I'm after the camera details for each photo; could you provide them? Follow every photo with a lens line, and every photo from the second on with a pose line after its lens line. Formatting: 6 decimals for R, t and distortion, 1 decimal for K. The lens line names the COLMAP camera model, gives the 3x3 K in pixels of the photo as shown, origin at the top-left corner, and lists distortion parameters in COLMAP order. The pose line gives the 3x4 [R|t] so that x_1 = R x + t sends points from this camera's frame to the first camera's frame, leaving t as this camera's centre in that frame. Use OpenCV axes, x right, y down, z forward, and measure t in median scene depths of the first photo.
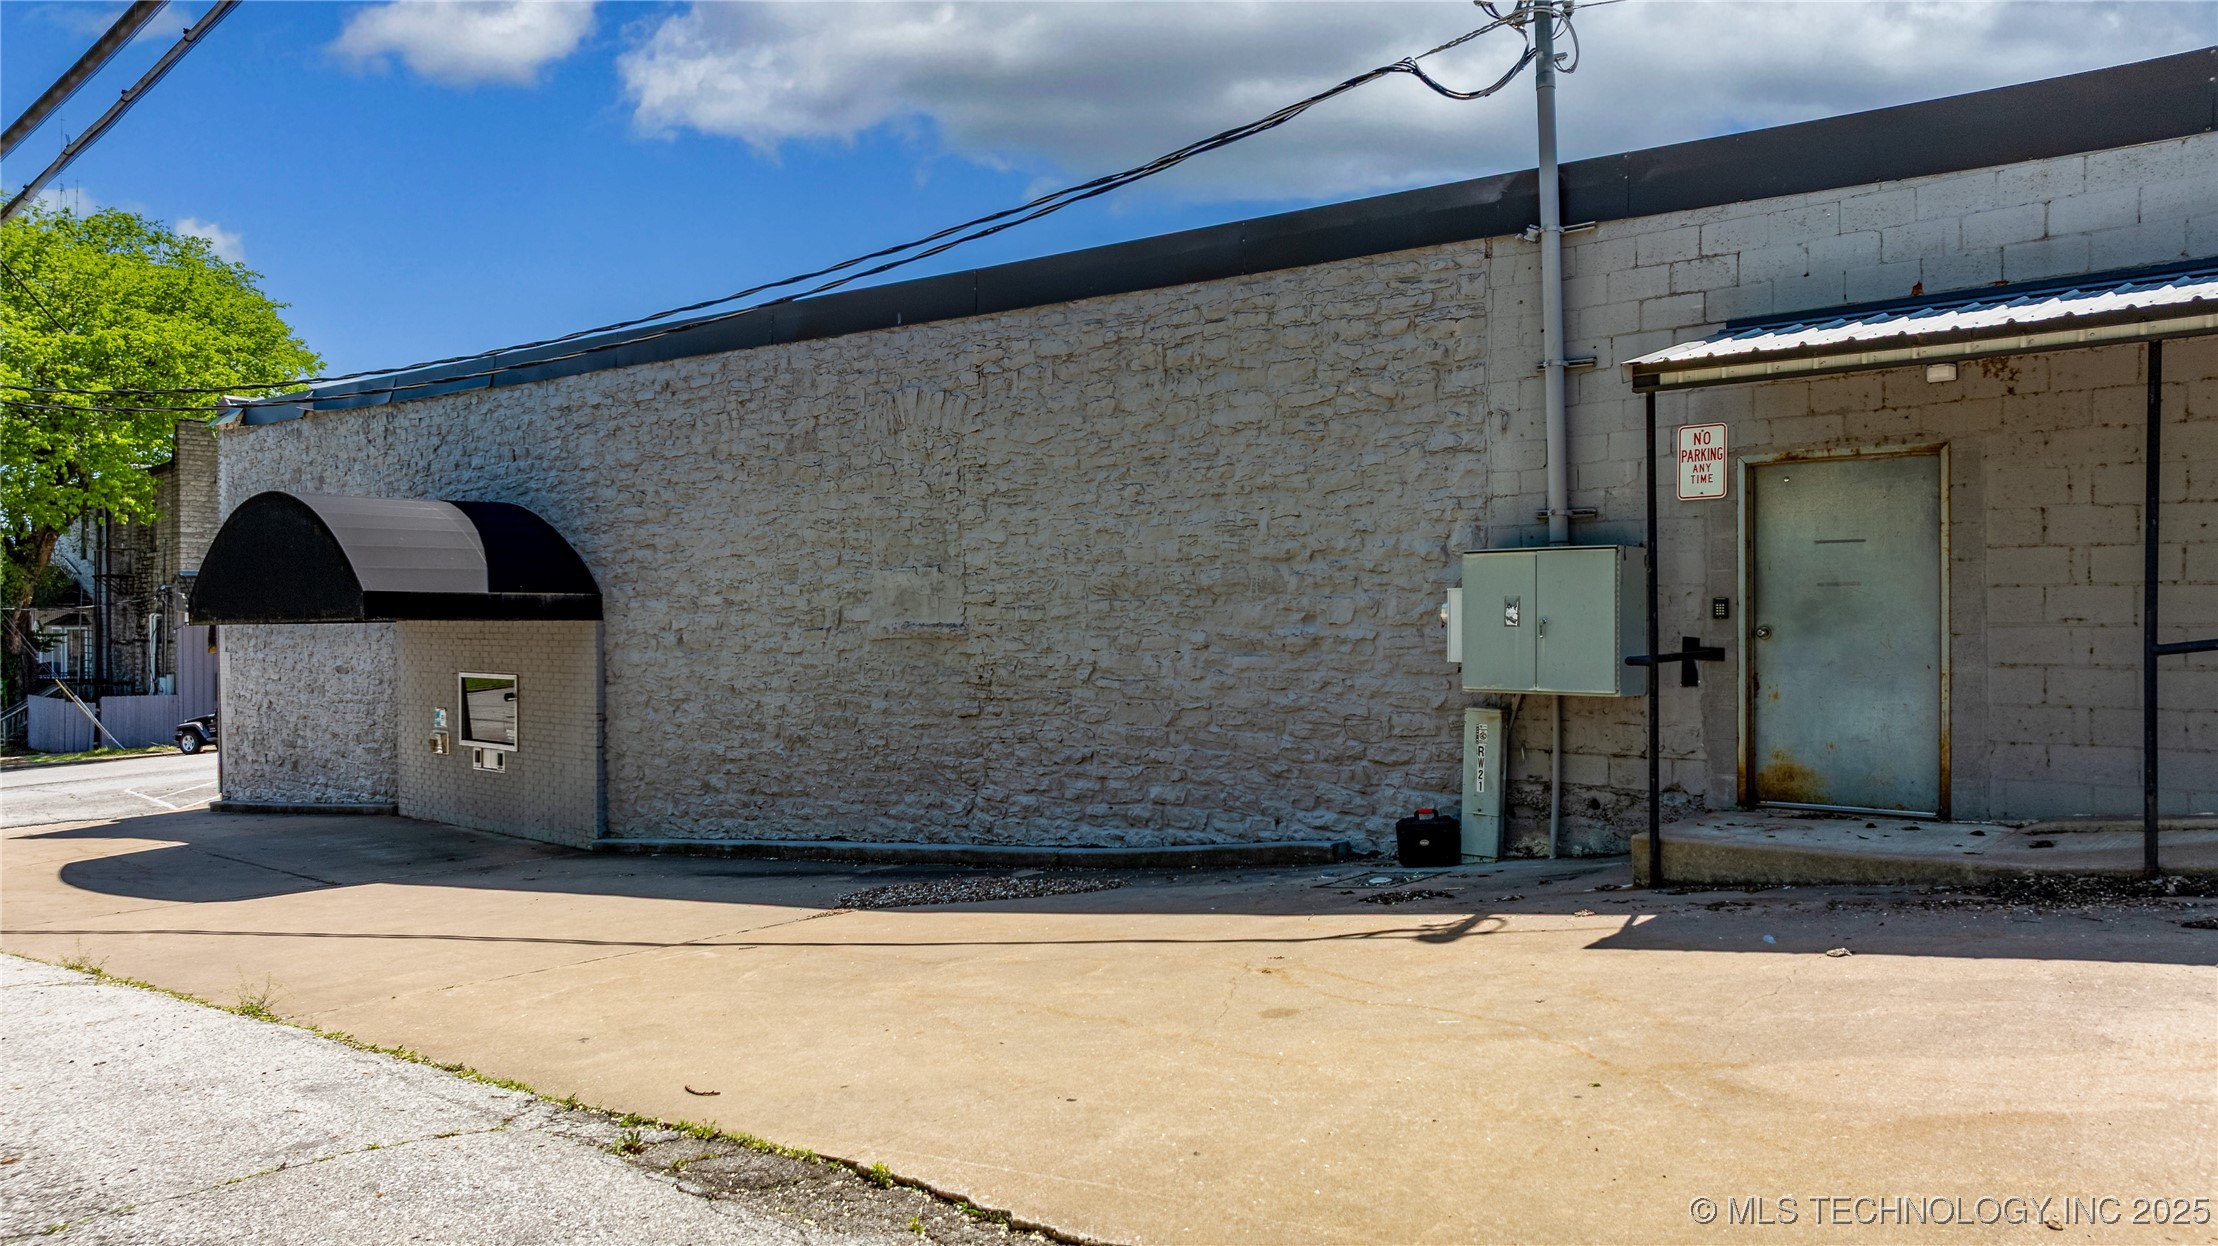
lens RADIAL K [[1614.0, 0, 1122.1], [0, 1614.0, 627.5], [0, 0, 1]] dist [-0.022008, 0.025807]
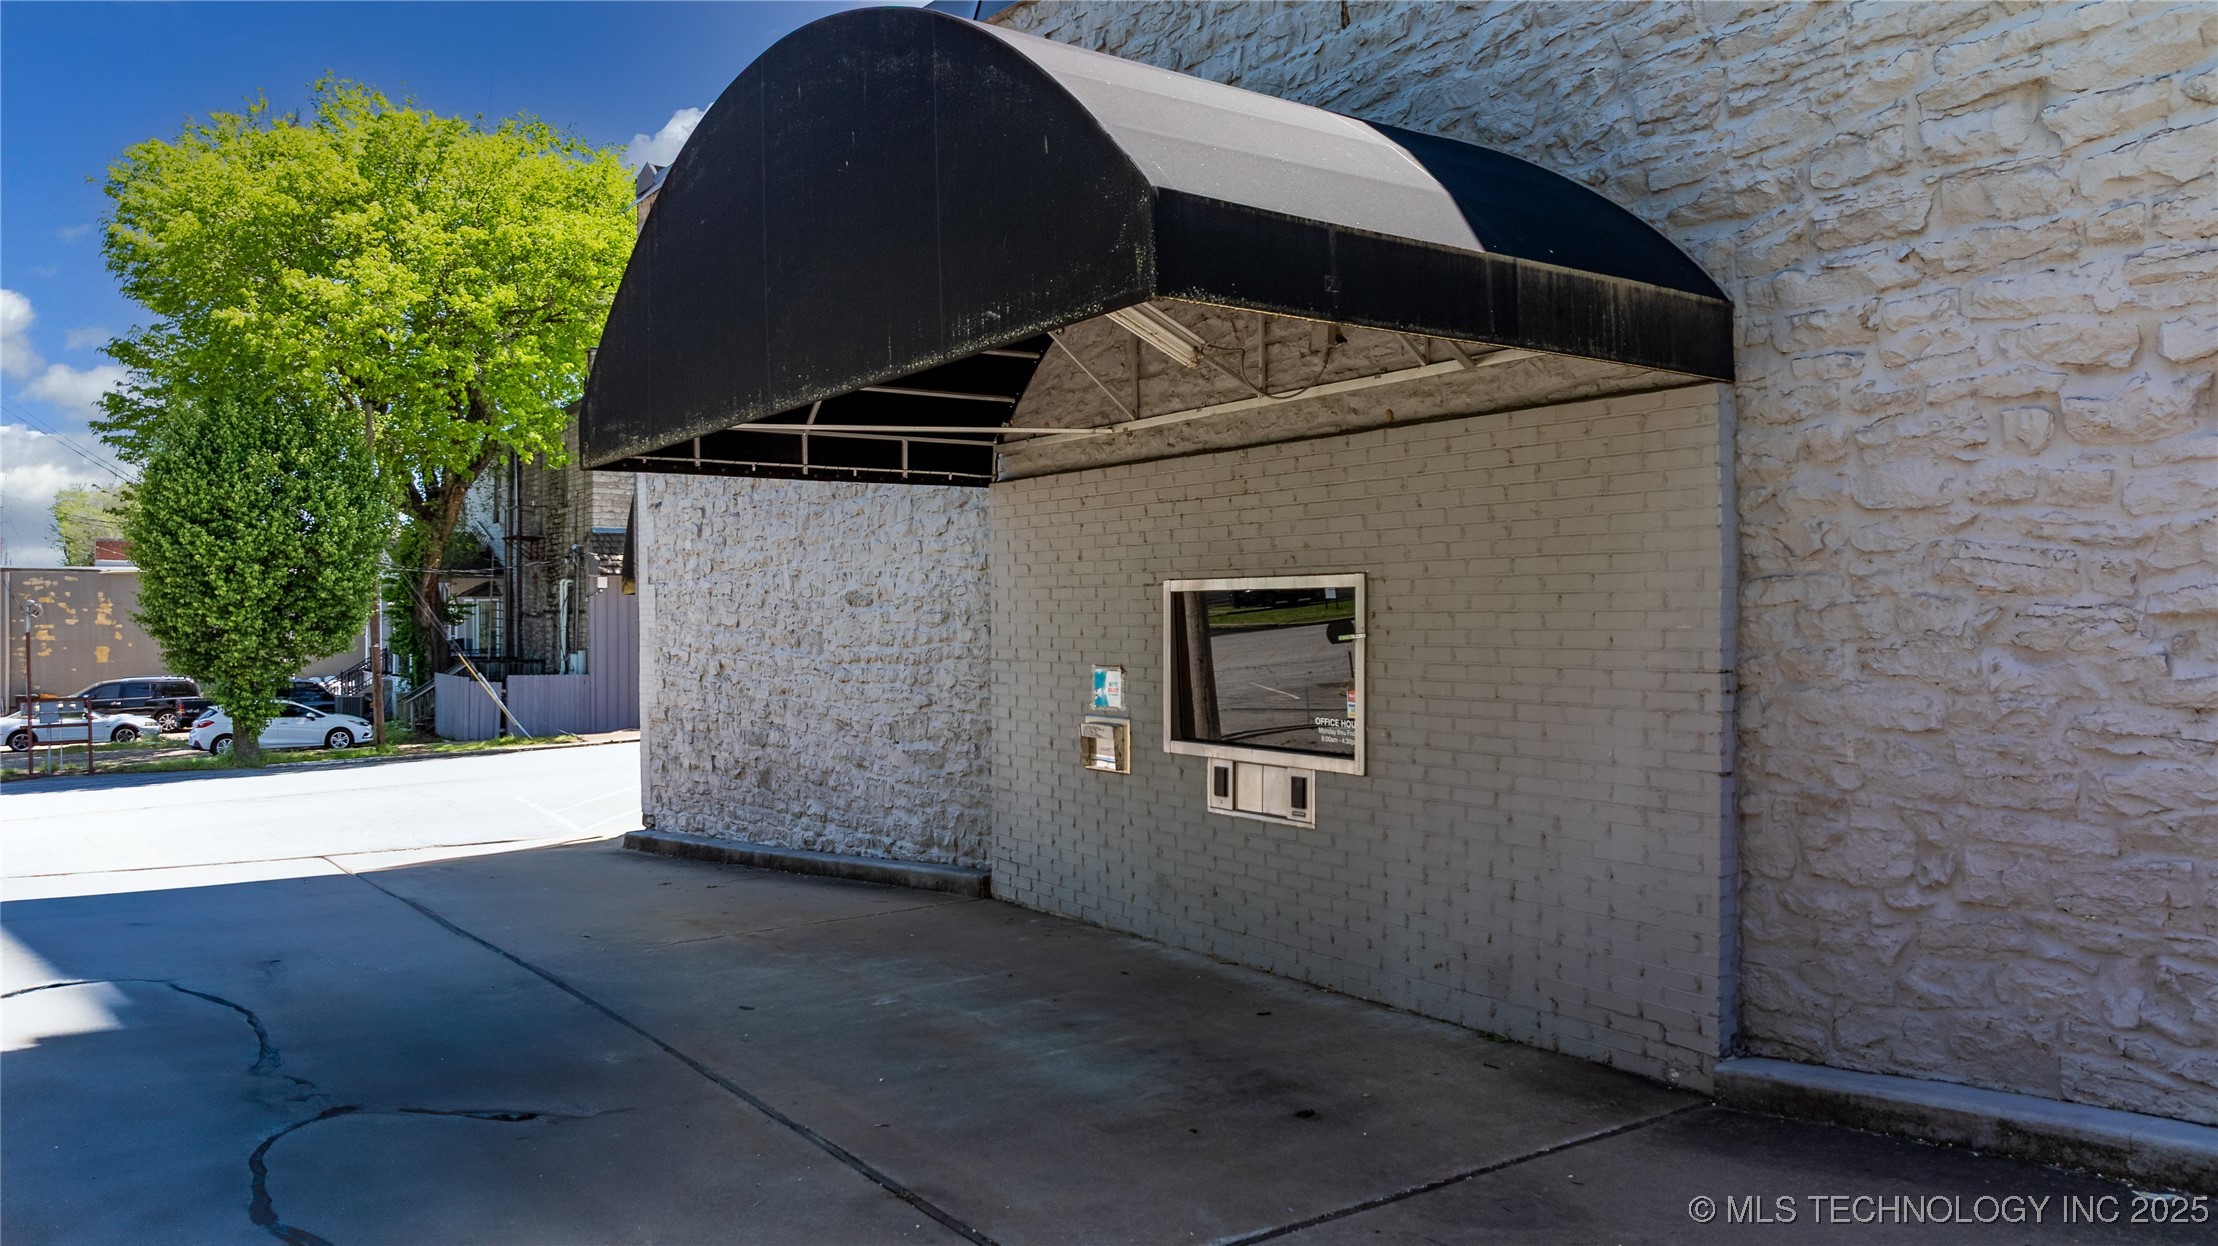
lens RADIAL K [[1614.0, 0, 1103.2], [0, 1614.0, 621.6], [0, 0, 1]] dist [-0.022008, 0.025807]
pose [[0.974298, 0.002002, -0.225253, -0.154460], [-0.002820, 0.999991, -0.003306, 0.018631], [0.225244, 0.003856, 0.974295, 0.271489]]
